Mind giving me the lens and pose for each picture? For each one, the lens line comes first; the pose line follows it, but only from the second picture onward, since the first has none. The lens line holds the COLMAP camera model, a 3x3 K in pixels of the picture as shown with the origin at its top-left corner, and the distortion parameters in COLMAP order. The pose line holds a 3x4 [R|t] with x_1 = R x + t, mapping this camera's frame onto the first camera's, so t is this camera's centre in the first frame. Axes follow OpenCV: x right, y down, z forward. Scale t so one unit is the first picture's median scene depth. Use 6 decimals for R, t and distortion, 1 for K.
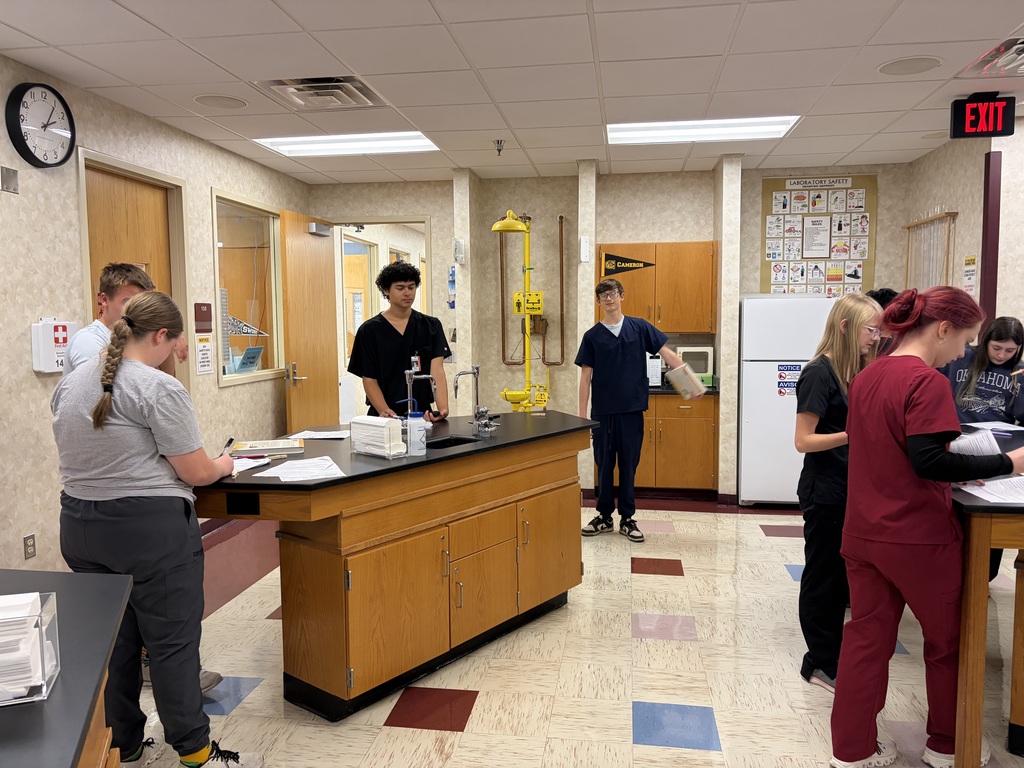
lens RADIAL K [[771.3, 0, 520.2], [0, 771.3, 379.9], [0, 0, 1]] dist [0.054626, -0.054998]
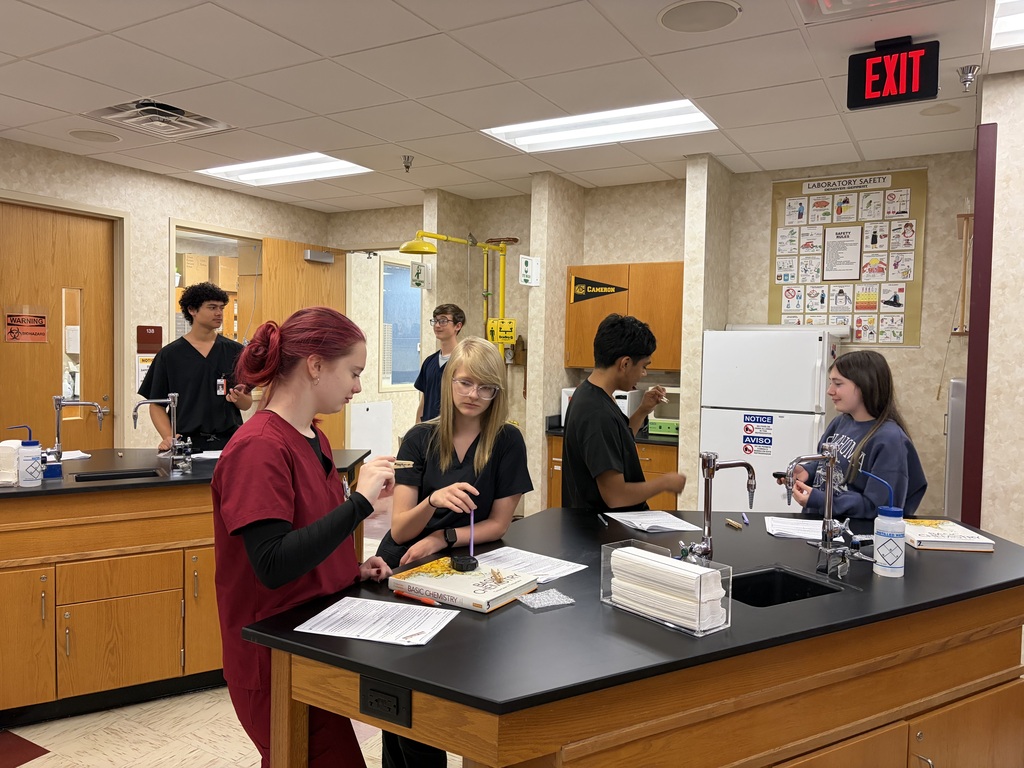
lens RADIAL K [[771.3, 0, 500.5], [0, 771.3, 380.0], [0, 0, 1]] dist [0.054626, -0.054998]
pose [[0.926178, 0.040192, -0.374939, 0.433869], [-0.054308, 0.998155, -0.027153, -0.021221], [0.373156, 0.045511, 0.926652, 0.189070]]
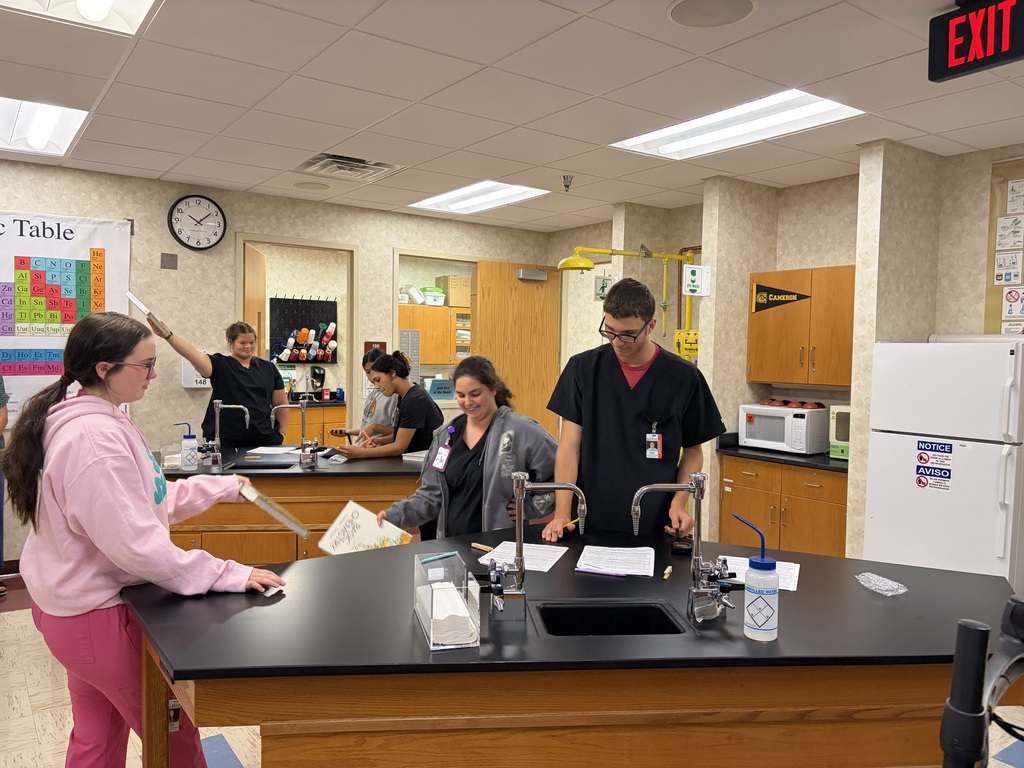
lens RADIAL K [[771.3, 0, 509.1], [0, 771.3, 386.7], [0, 0, 1]] dist [0.054626, -0.054998]
pose [[0.689045, 0.053122, -0.722770, 0.627836], [-0.078658, 0.996900, -0.001718, -0.040459], [0.720438, 0.058035, 0.691087, 0.296643]]
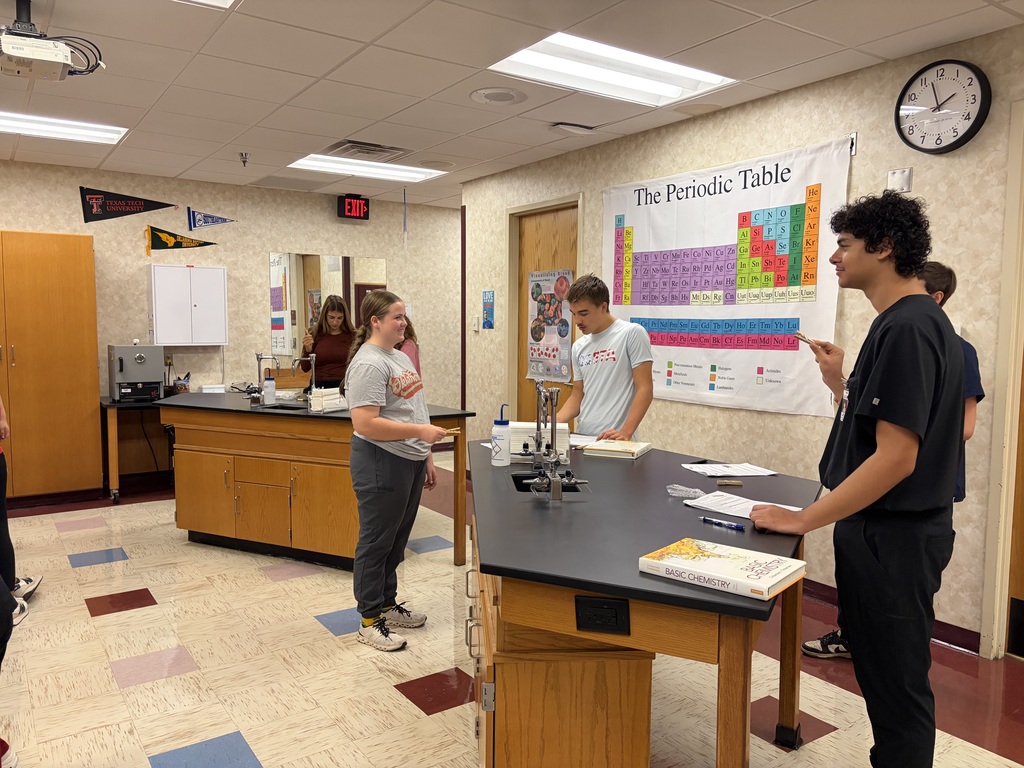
lens RADIAL K [[771.3, 0, 513.0], [0, 771.3, 388.7], [0, 0, 1]] dist [0.054626, -0.054998]
pose [[-0.733610, 0.059421, -0.676968, 0.276683], [-0.055236, 0.987660, 0.146549, -0.075494], [0.677322, 0.144903, -0.721275, 0.966034]]
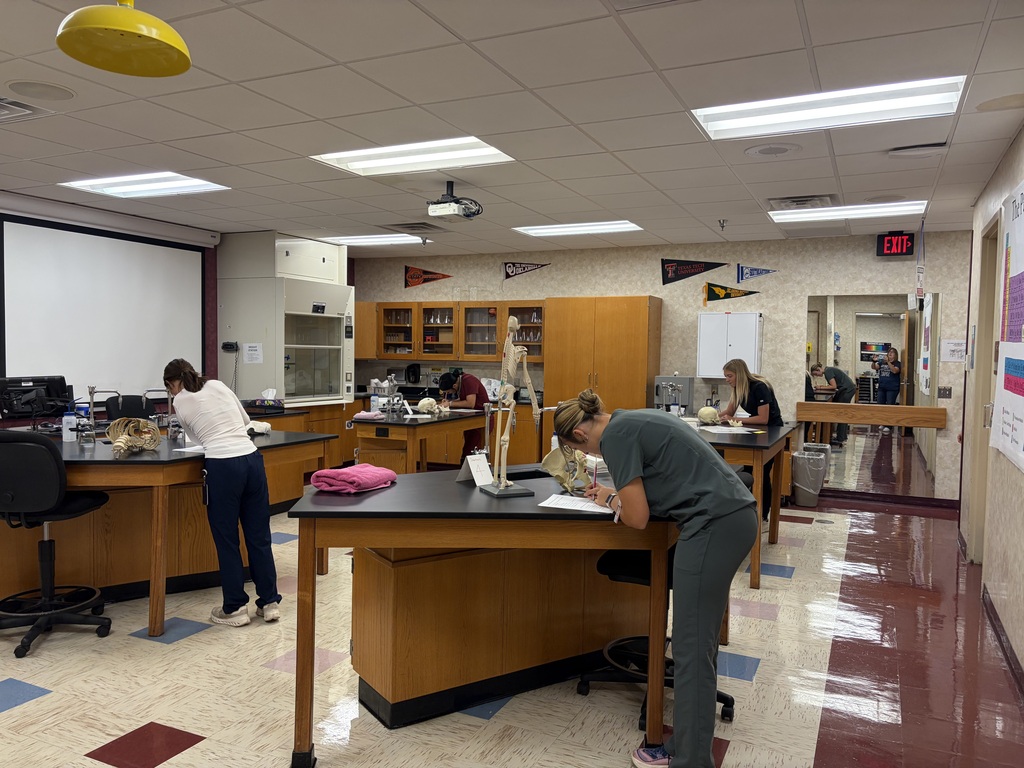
lens RADIAL K [[771.3, 0, 508.9], [0, 771.3, 385.7], [0, 0, 1]] dist [0.054626, -0.054998]
pose [[-0.956449, -0.020345, 0.291191, -0.238340], [0.014350, 0.993085, 0.116519, -0.099773], [-0.291548, 0.115623, -0.949543, 1.260475]]
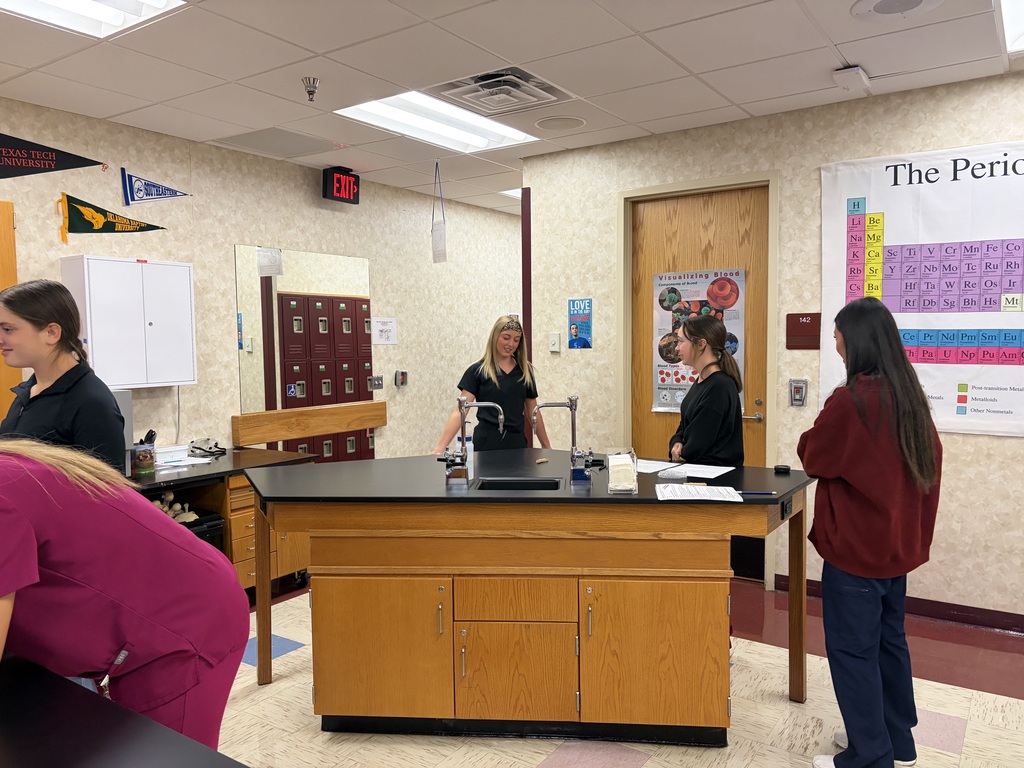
lens RADIAL K [[771.3, 0, 511.6], [0, 771.3, 385.3], [0, 0, 1]] dist [0.054626, -0.054998]
pose [[-0.437736, 0.066637, -0.896631, 0.349822], [-0.053863, 0.993515, 0.100133, -0.032082], [0.897489, 0.092127, -0.431308, 0.365979]]
